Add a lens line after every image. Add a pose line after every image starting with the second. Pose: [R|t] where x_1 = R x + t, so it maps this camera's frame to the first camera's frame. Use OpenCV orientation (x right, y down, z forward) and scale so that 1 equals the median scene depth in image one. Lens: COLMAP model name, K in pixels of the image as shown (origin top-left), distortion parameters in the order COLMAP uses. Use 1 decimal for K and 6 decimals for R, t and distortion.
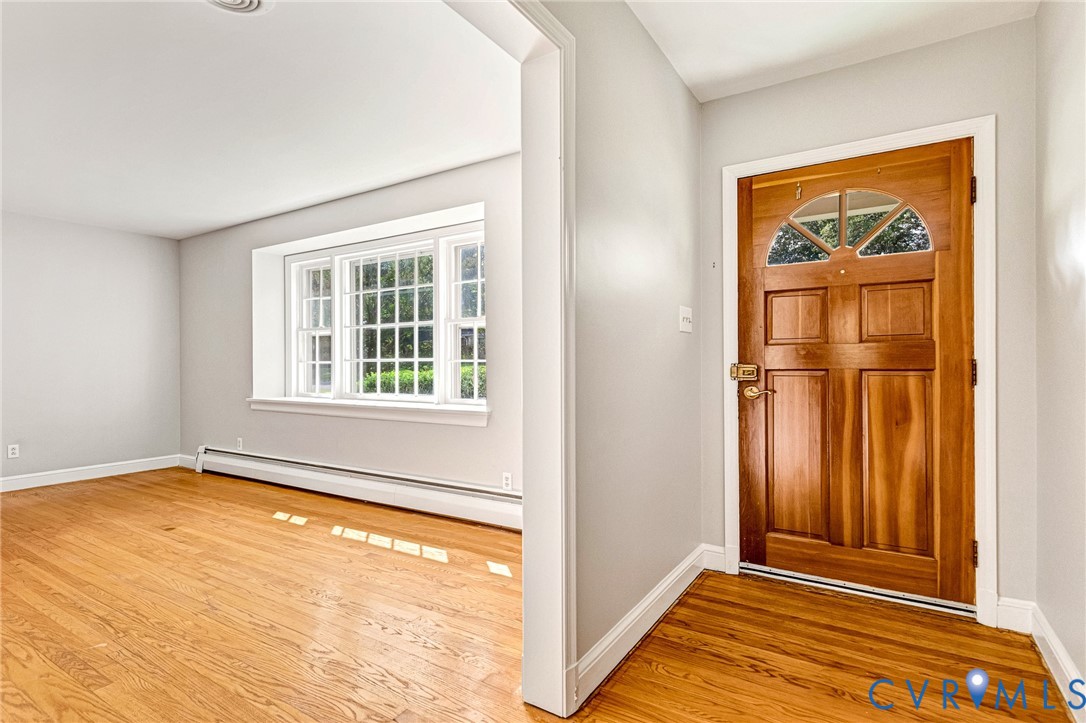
lens RADIAL K [[529.7, 0, 576.4], [0, 529.7, 363.9], [0, 0, 1]] dist [0.000640, -0.000815]
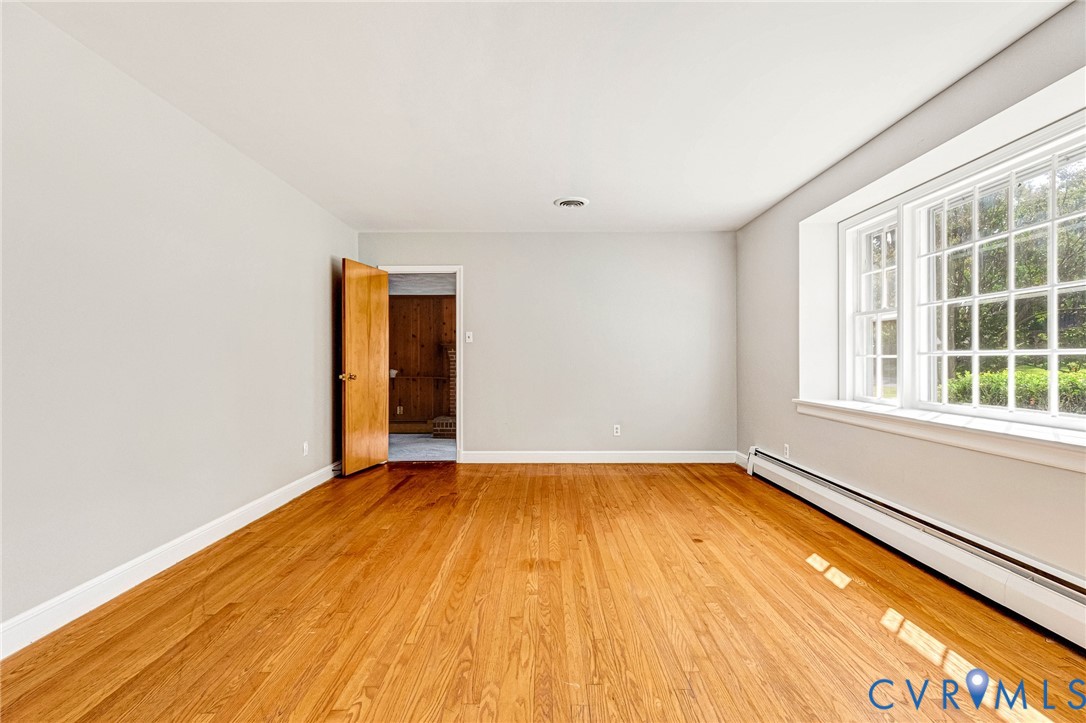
lens RADIAL K [[549.7, 0, 545.8], [0, 549.7, 356.0], [0, 0, 1]] dist [0.001029, 0.000051]
pose [[0.507782, -0.000813, -0.861485, -0.068973], [-0.003244, 0.999991, -0.002855, 0.000137], [0.861479, 0.004245, 0.507775, 0.226484]]
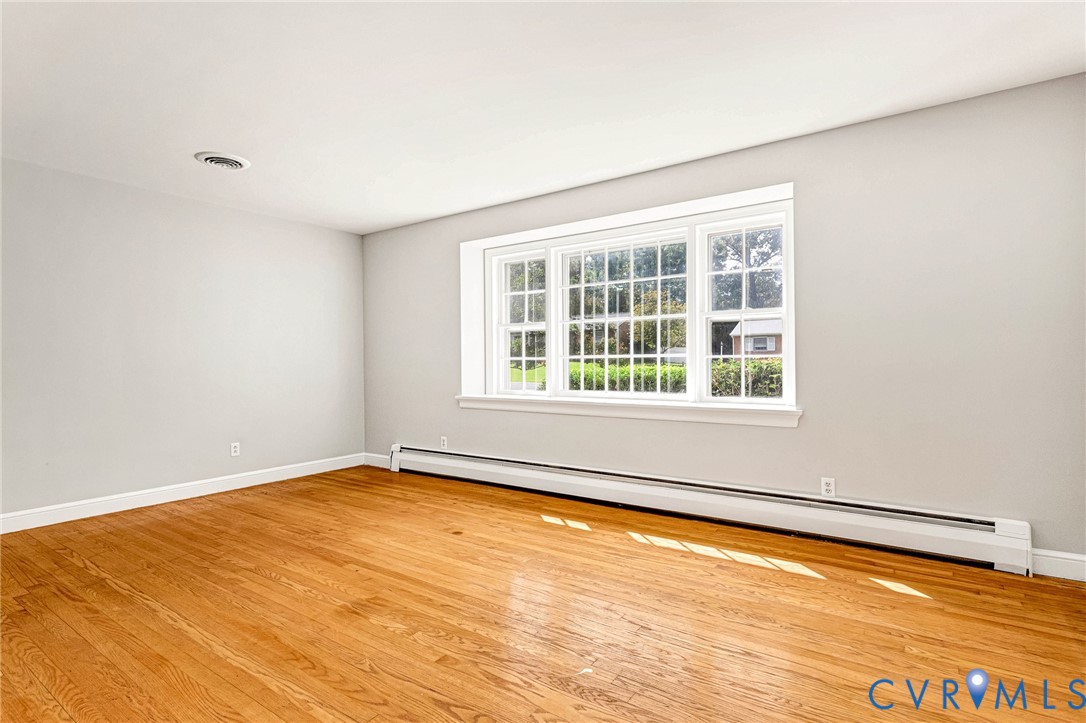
lens RADIAL K [[530.0, 0, 559.0], [0, 530.0, 361.1], [0, 0, 1]] dist [0.005840, -0.001025]
pose [[0.998196, -0.003367, -0.059939, -0.399345], [0.003326, 0.999994, -0.000770, 0.002631], [0.059941, 0.000569, 0.998202, 0.043344]]
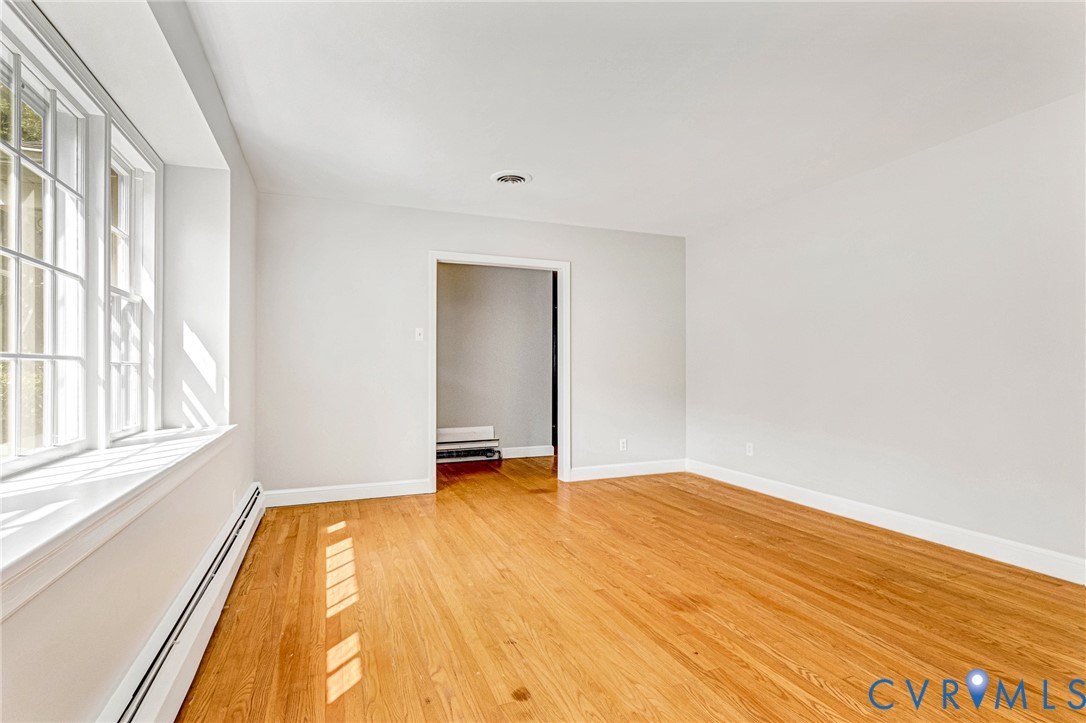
lens RADIAL K [[529.7, 0, 576.4], [0, 529.7, 363.9], [0, 0, 1]] dist [0.000640, -0.000815]
pose [[-0.823880, 0.013046, 0.566614, -0.836989], [0.011143, 0.999915, -0.006820, -0.001687], [-0.566655, 0.000695, -0.823955, 1.052858]]
